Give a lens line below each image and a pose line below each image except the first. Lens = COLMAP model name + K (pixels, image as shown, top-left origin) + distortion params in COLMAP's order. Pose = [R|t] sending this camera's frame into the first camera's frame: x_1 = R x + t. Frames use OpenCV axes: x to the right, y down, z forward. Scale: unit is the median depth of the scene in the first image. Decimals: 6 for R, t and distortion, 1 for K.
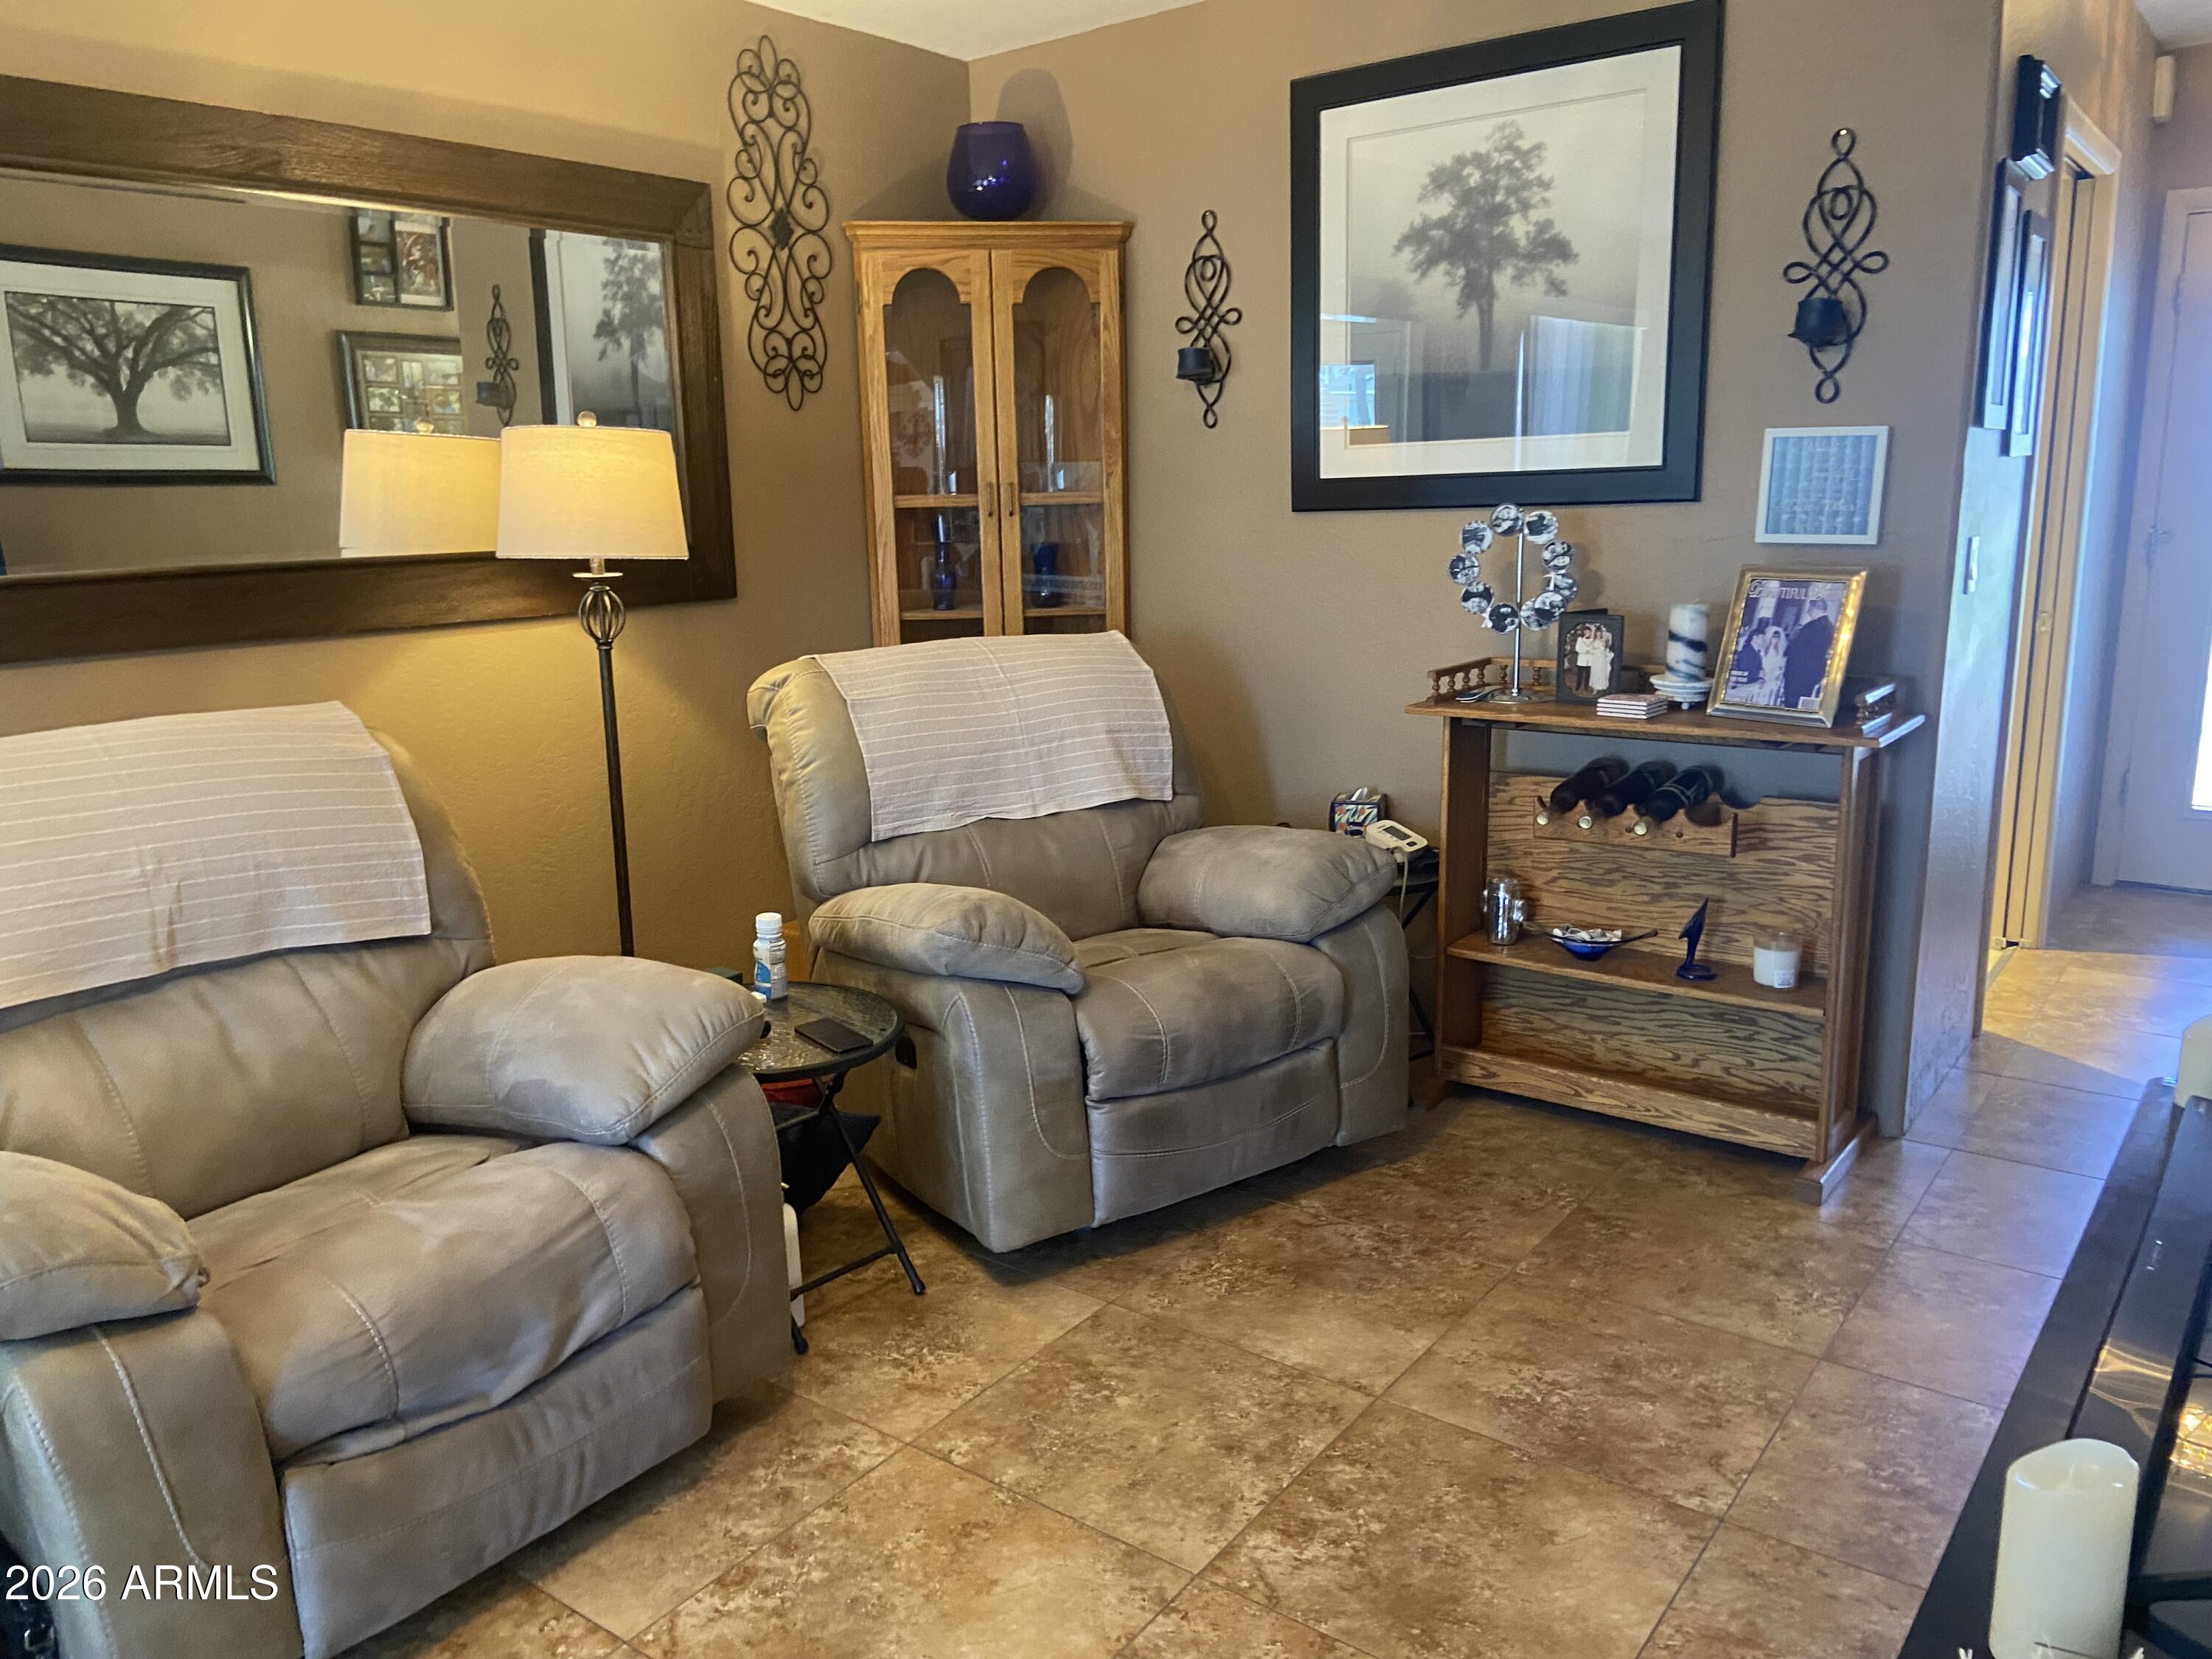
lens RADIAL K [[1701.0, 0, 1080.0], [0, 1701.0, 831.8], [0, 0, 1]] dist [0.107710, -0.135733]
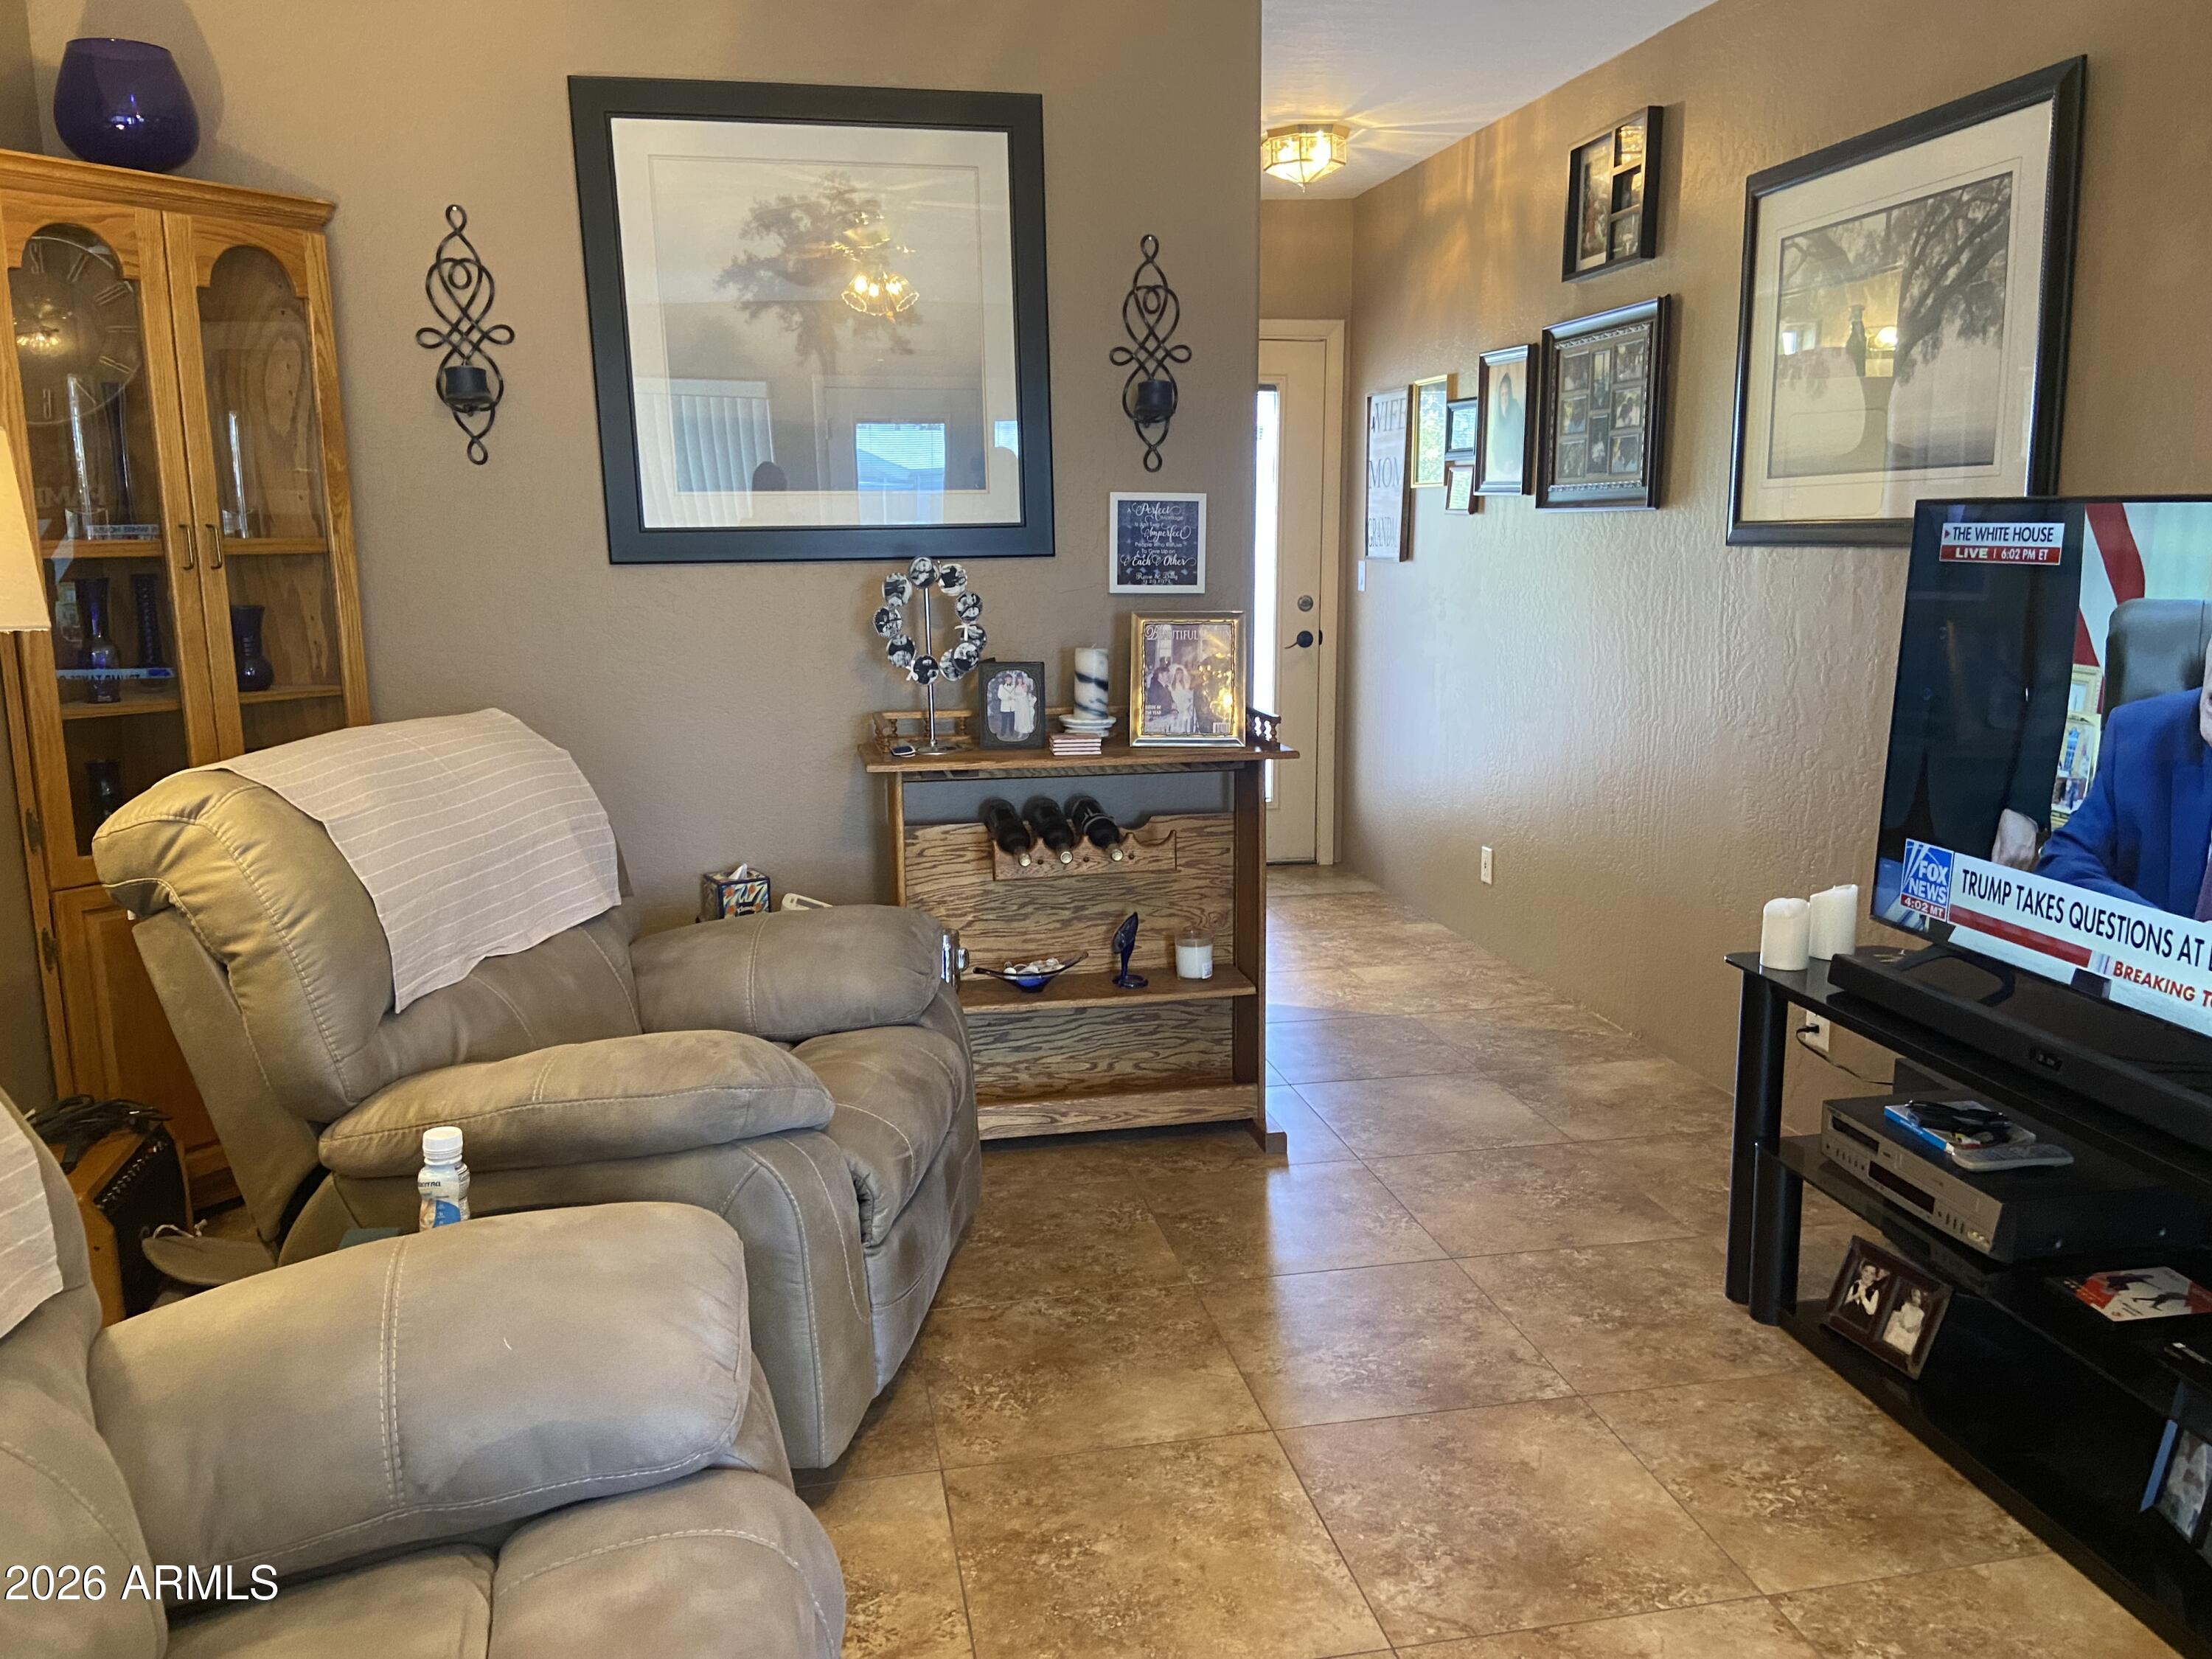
lens RADIAL K [[1701.0, 0, 1148.2], [0, 1701.0, 823.4], [0, 0, 1]] dist [0.107710, -0.135733]
pose [[0.648109, -0.116445, 0.752592, -0.431192], [0.148799, 0.988556, 0.024814, -0.042376], [-0.746869, 0.095902, 0.658019, 0.262200]]
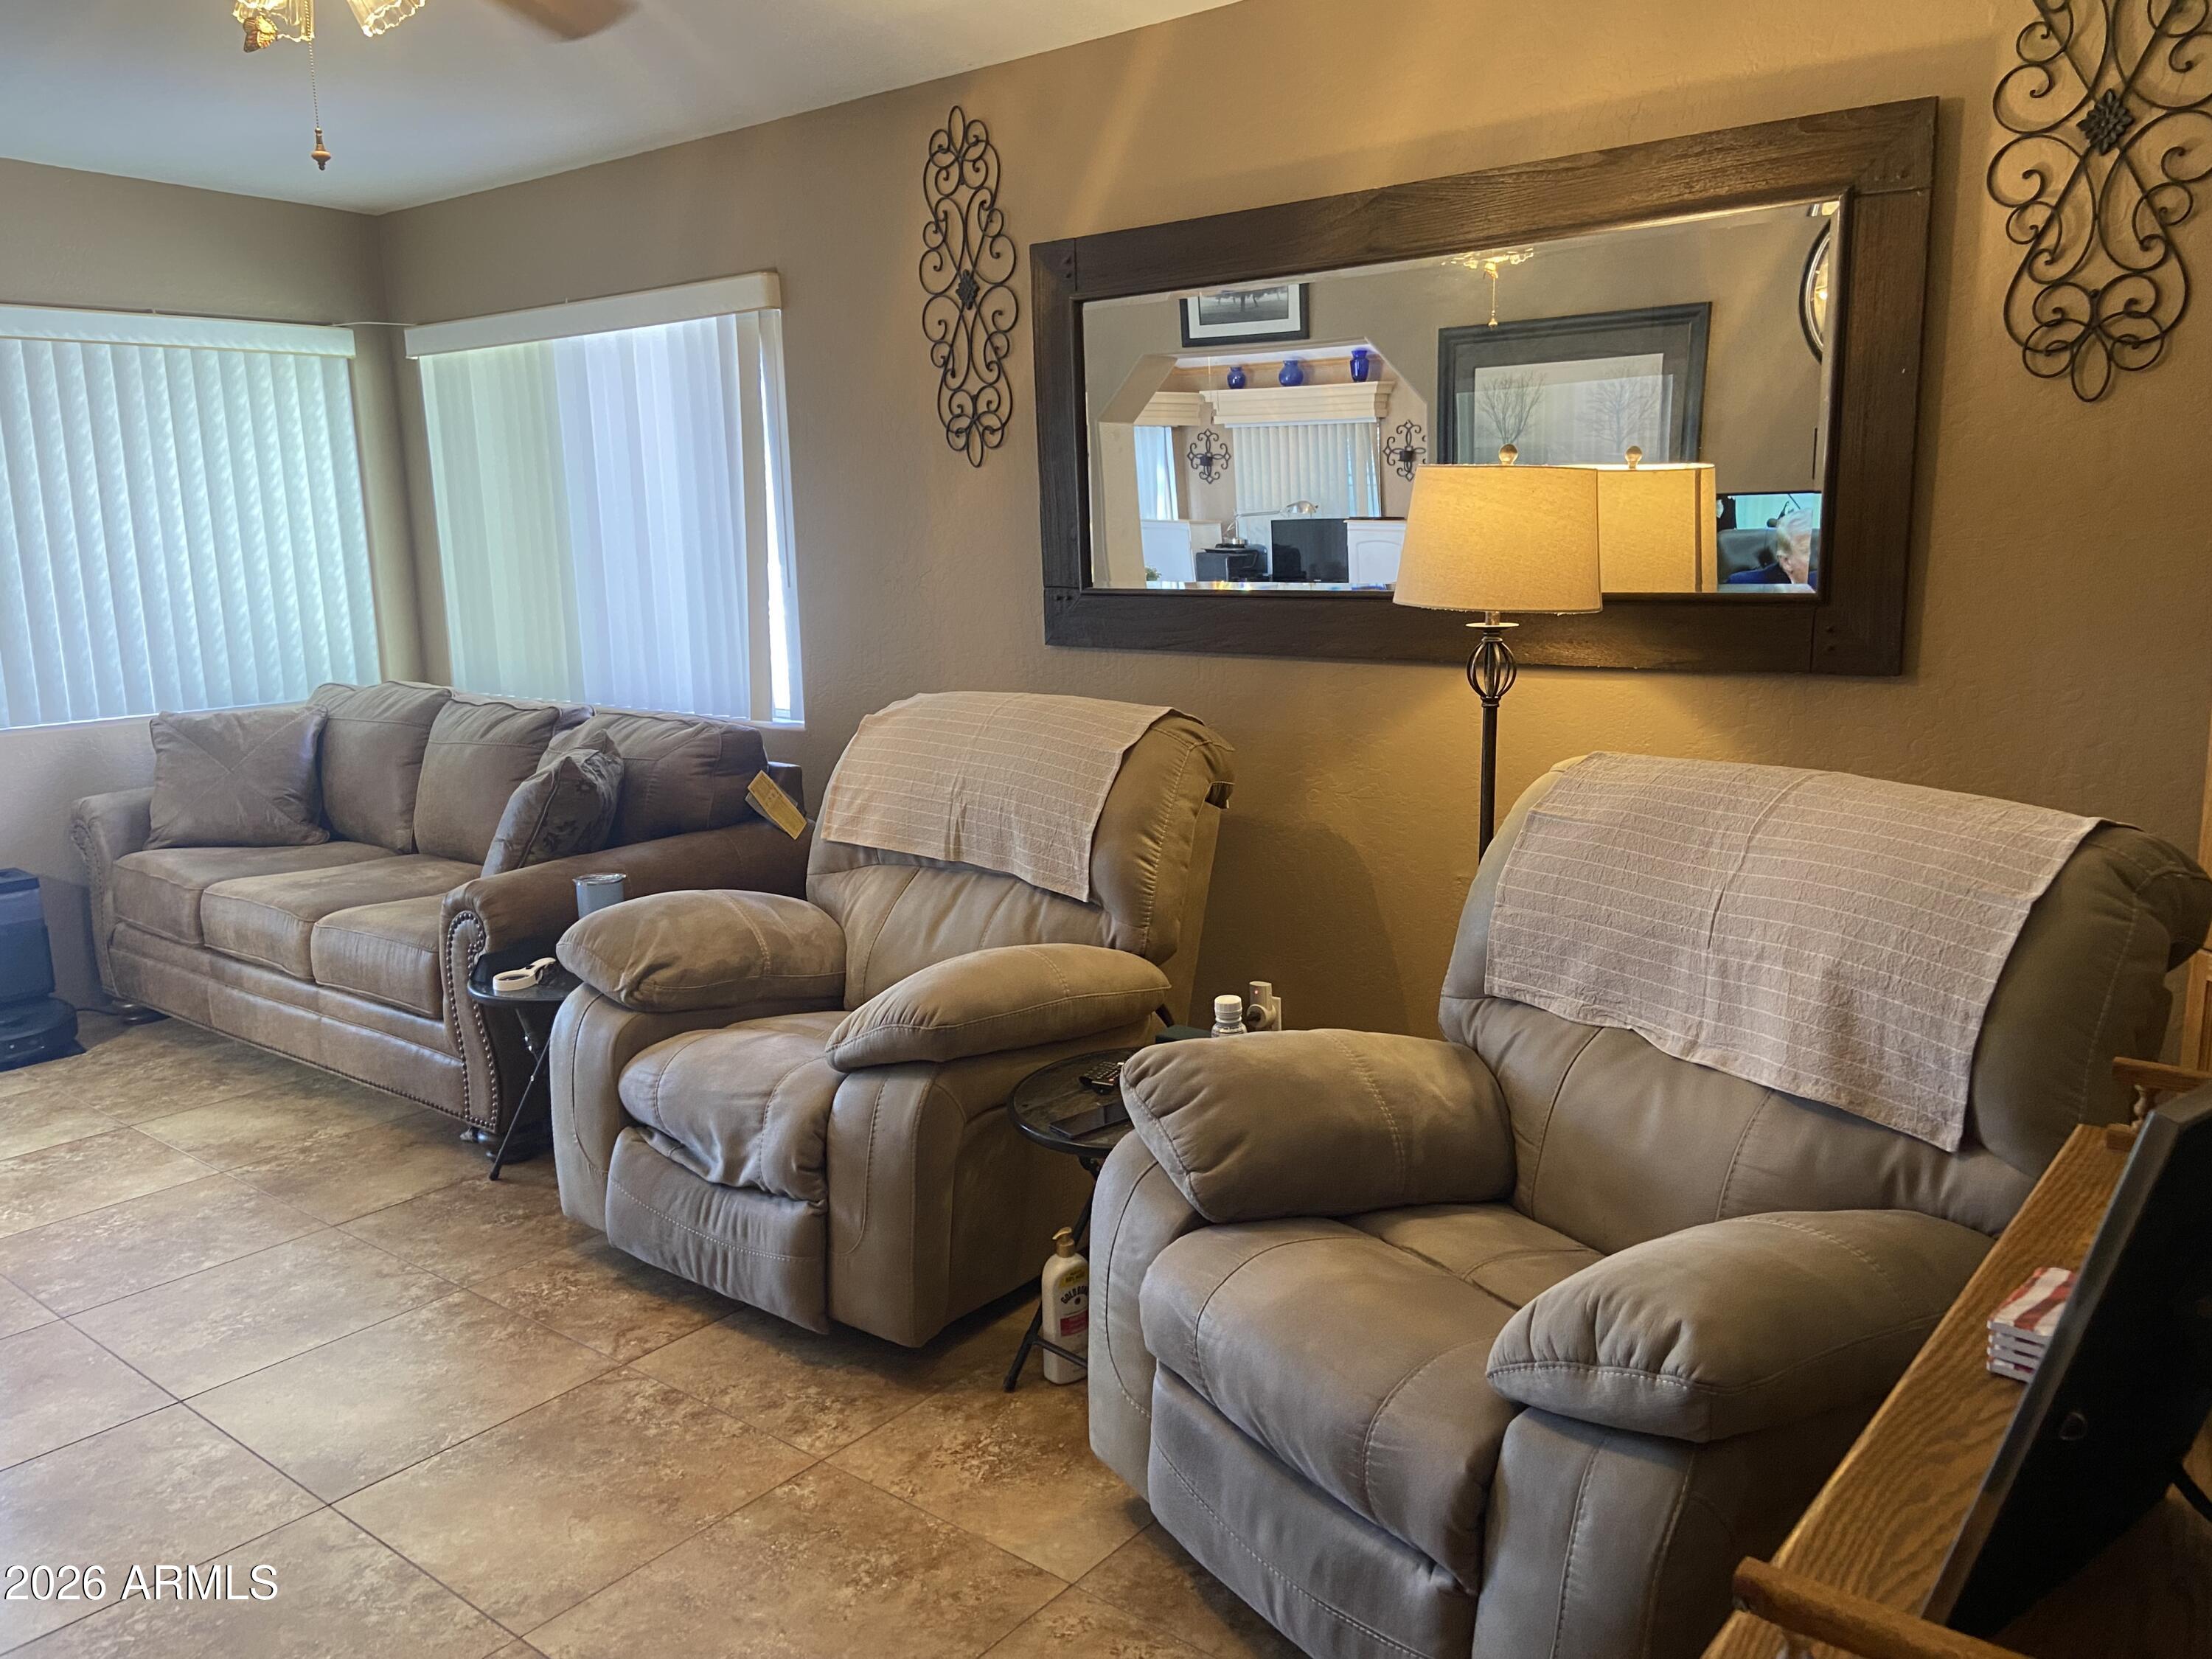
lens RADIAL K [[1701.0, 0, 1156.3], [0, 1701.0, 813.7], [0, 0, 1]] dist [0.107710, -0.135733]
pose [[-0.055292, 0.187026, -0.980798, 0.590532], [-0.185112, 0.963351, 0.194135, -0.183101], [0.981161, 0.192291, -0.018645, 0.806275]]
